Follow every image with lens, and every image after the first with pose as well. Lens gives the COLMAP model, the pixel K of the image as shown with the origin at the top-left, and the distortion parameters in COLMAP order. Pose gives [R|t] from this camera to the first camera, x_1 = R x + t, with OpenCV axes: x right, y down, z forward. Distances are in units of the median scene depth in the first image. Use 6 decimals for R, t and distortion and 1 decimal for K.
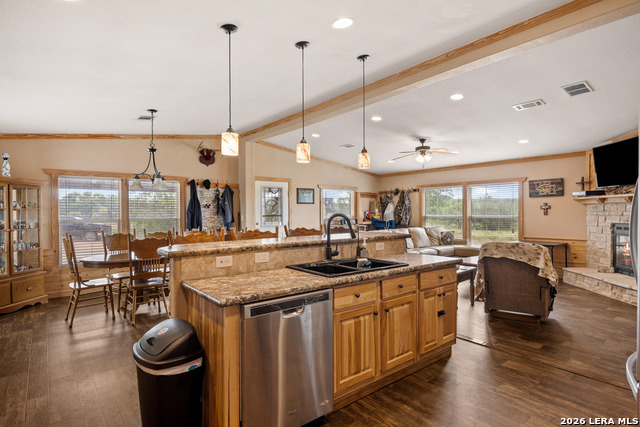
lens RADIAL K [[348.0, 0, 321.2], [0, 348.0, 213.4], [0, 0, 1]] dist [0.003340, 0.000445]
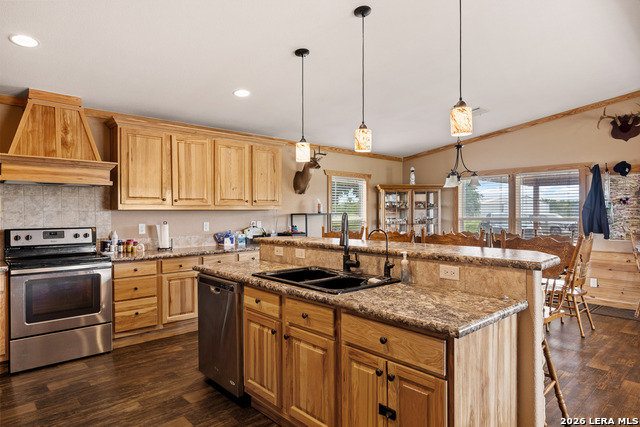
lens RADIAL K [[390.0, 0, 322.1], [0, 390.0, 213.7], [0, 0, 1]] dist [-0.004966, -0.001204]
pose [[0.044232, 0.007587, -0.998992, 0.541563], [0.000283, 0.999971, 0.007607, -0.002949], [0.999021, -0.000619, 0.044229, 0.529119]]
